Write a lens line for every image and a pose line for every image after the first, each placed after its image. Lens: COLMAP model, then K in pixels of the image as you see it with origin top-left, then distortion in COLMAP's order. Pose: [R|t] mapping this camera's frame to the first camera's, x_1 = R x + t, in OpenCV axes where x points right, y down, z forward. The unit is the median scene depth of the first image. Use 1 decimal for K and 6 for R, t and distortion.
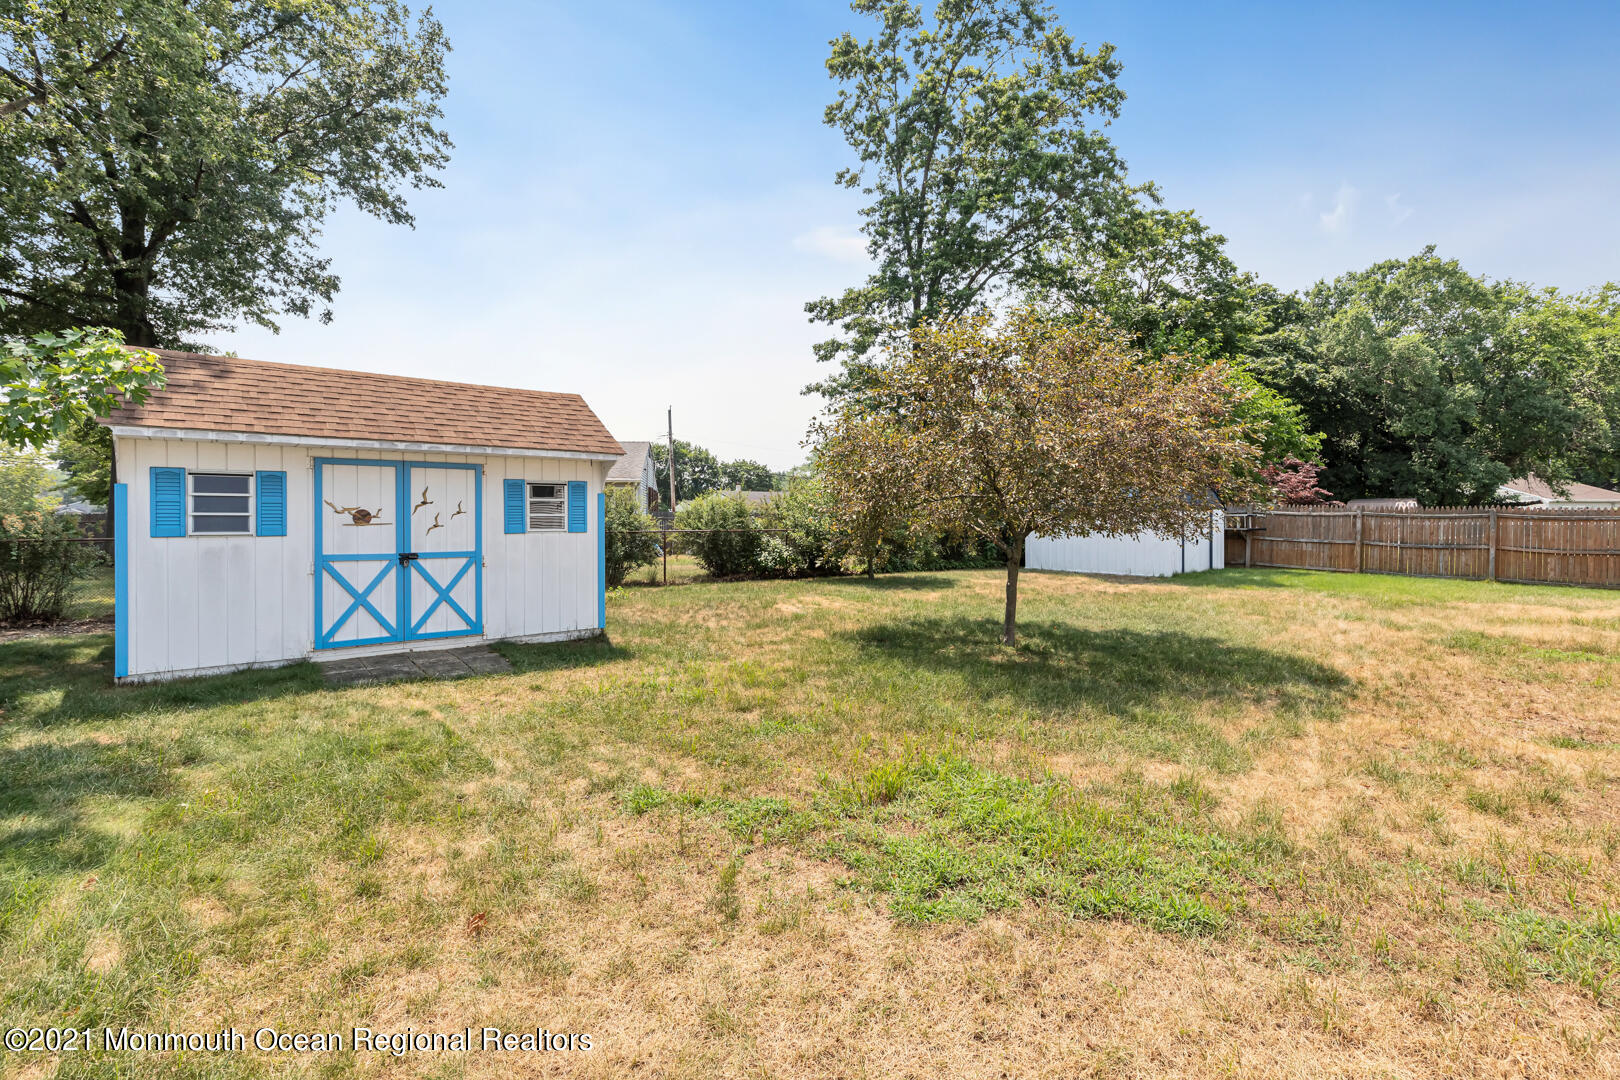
lens RADIAL K [[741.3, 0, 808.9], [0, 741.3, 519.4], [0, 0, 1]] dist [0.005247, -0.001109]
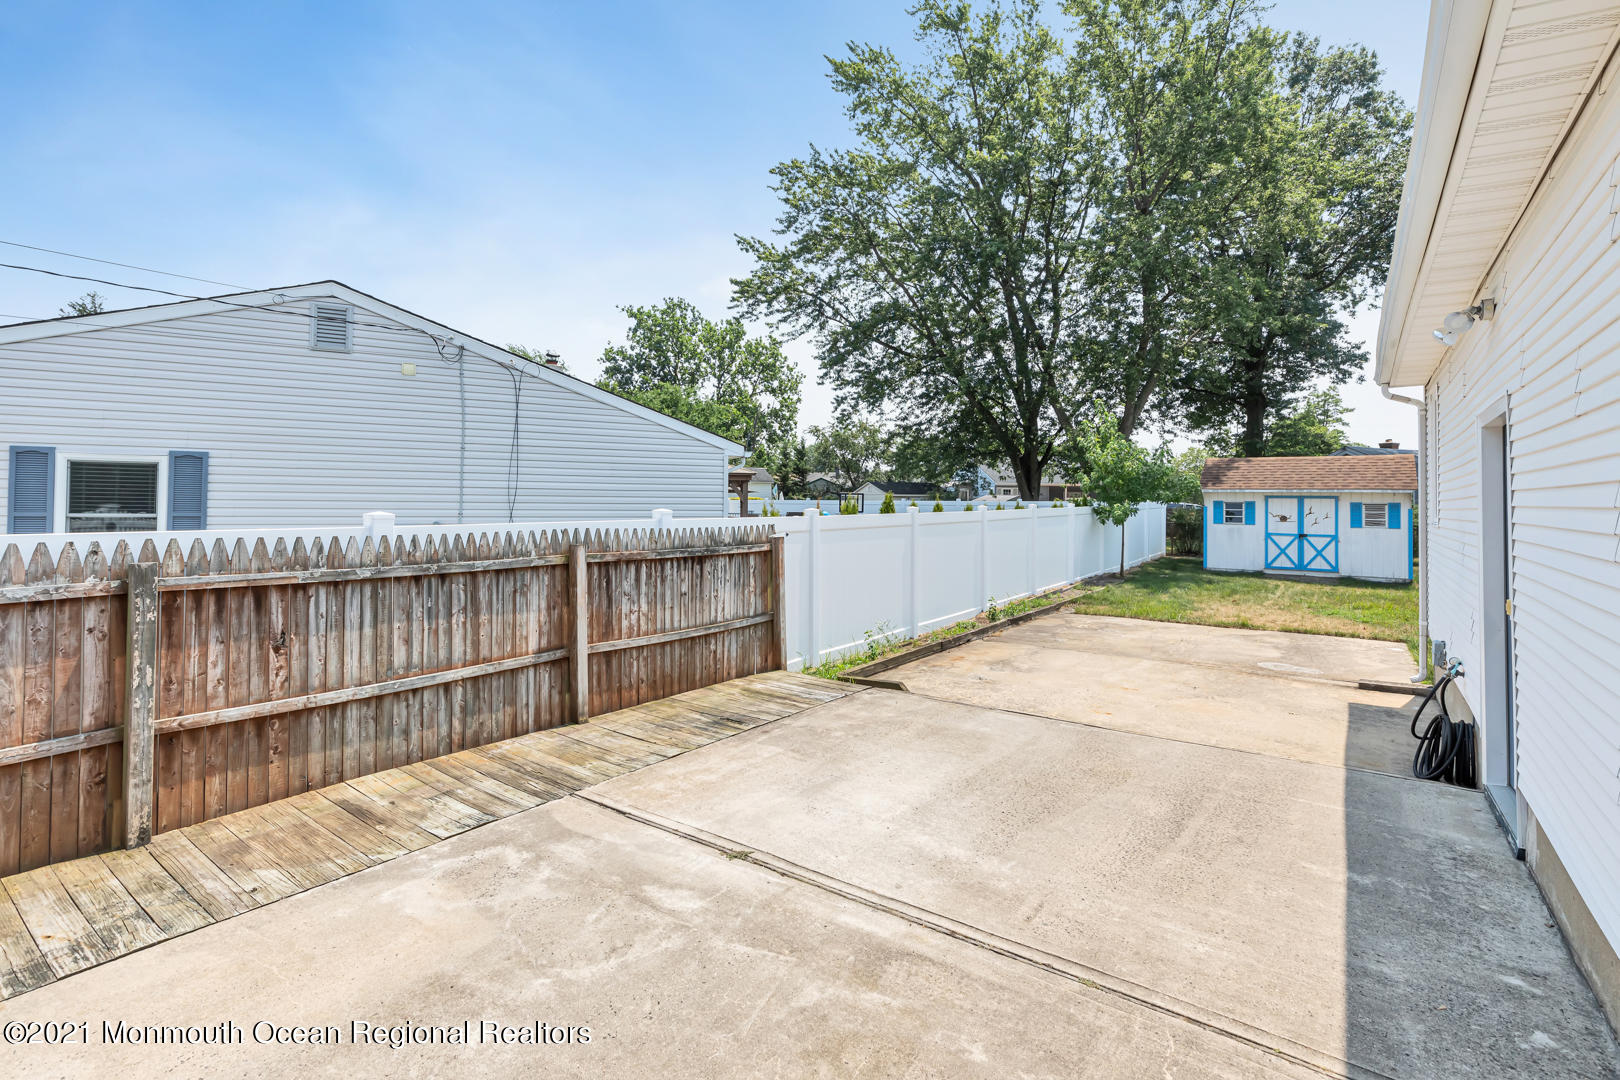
lens RADIAL K [[743.3, 0, 819.3], [0, 743.3, 485.7], [0, 0, 1]] dist [0.001683, -0.000115]
pose [[0.253677, -0.014499, -0.967180, 0.586554], [-0.015454, 0.999699, -0.019040, -0.017260], [0.967166, 0.019776, 0.253377, -0.475679]]
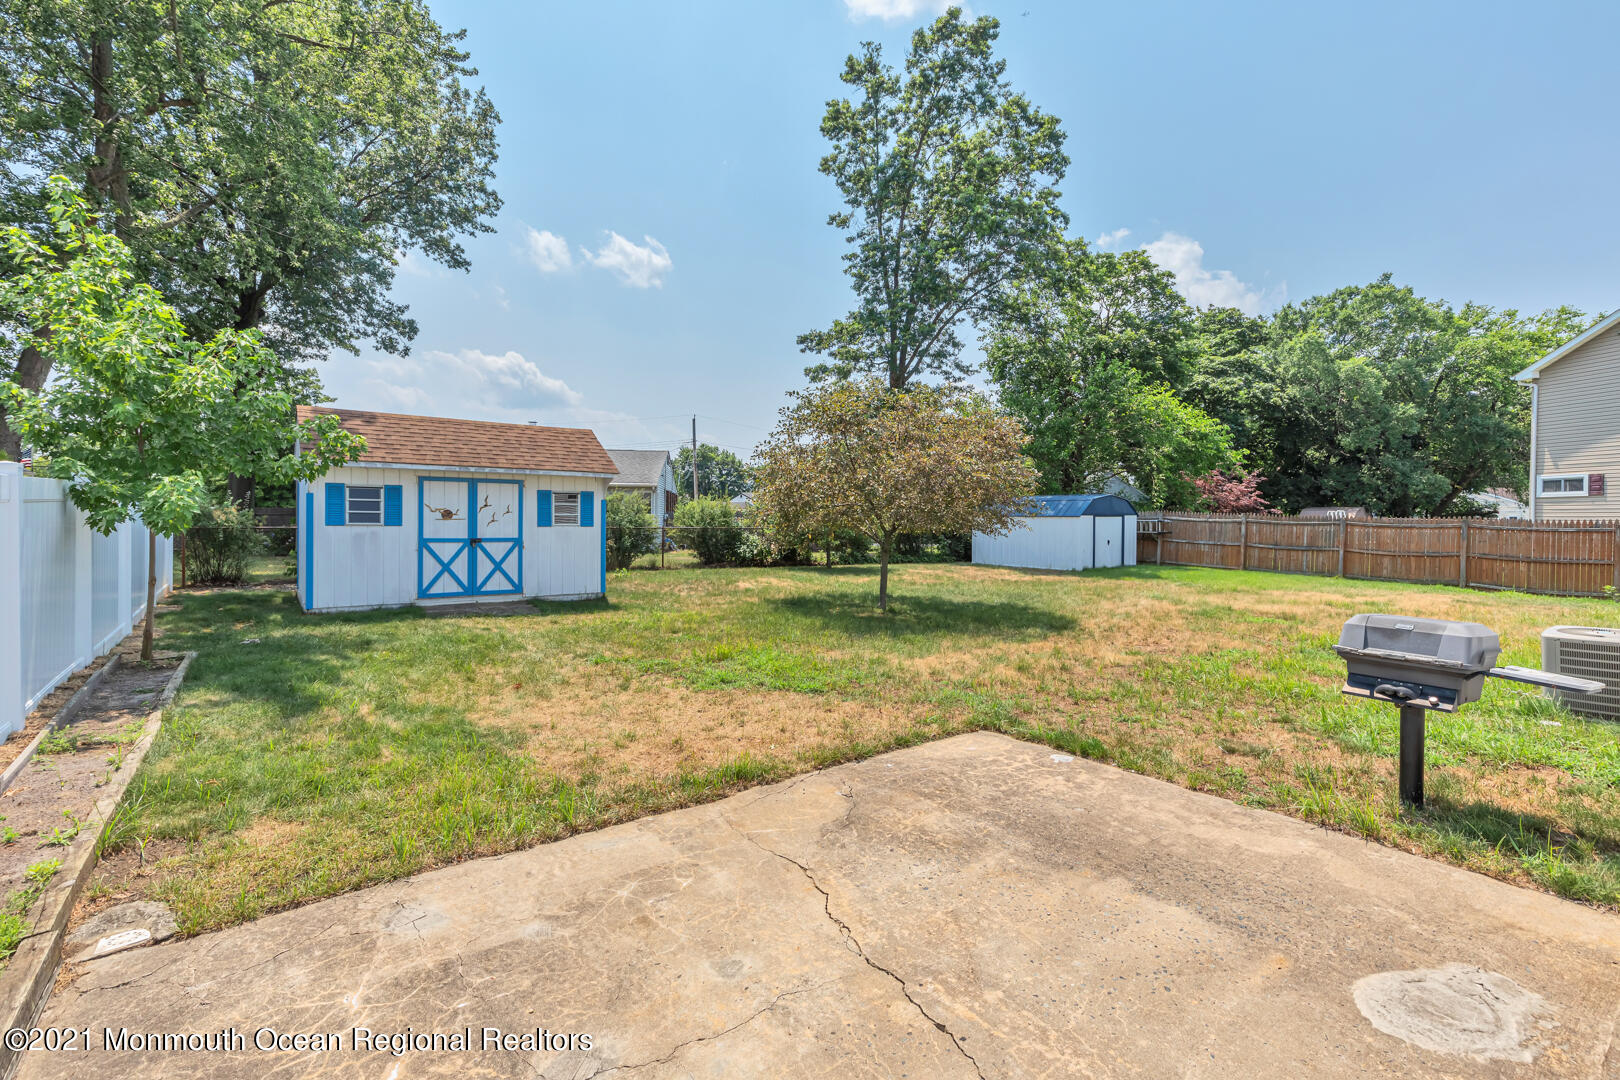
lens RADIAL K [[724.4, 0, 805.5], [0, 724.4, 526.3], [0, 0, 1]] dist [0.005353, -0.001077]
pose [[0.998858, 0.011953, -0.046266, 0.088621], [-0.011554, 0.999894, 0.008890, -0.000165], [0.046367, -0.008345, 0.998890, -0.195491]]
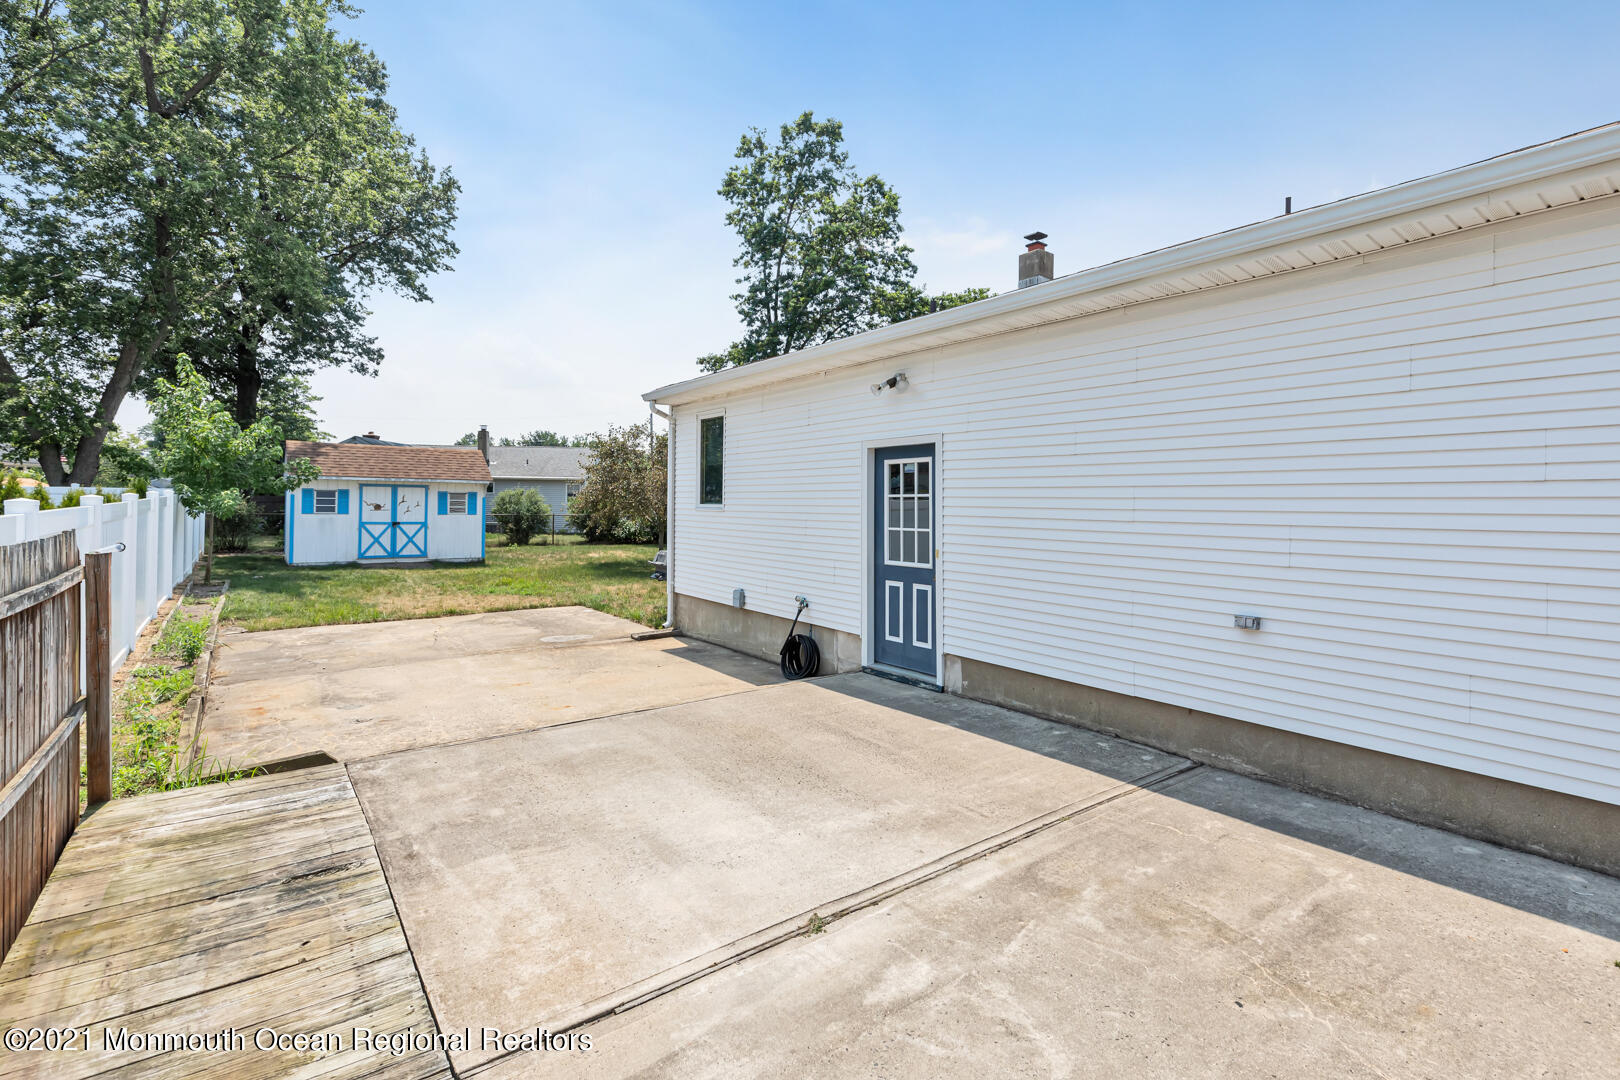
lens RADIAL K [[753.0, 0, 817.8], [0, 753.0, 495.6], [0, 0, 1]] dist [0.003450, 0.000001]
pose [[0.998905, 0.016132, -0.043907, 0.404590], [-0.016719, 0.999775, -0.013034, -0.013683], [0.043687, 0.013754, 0.998951, -0.602132]]
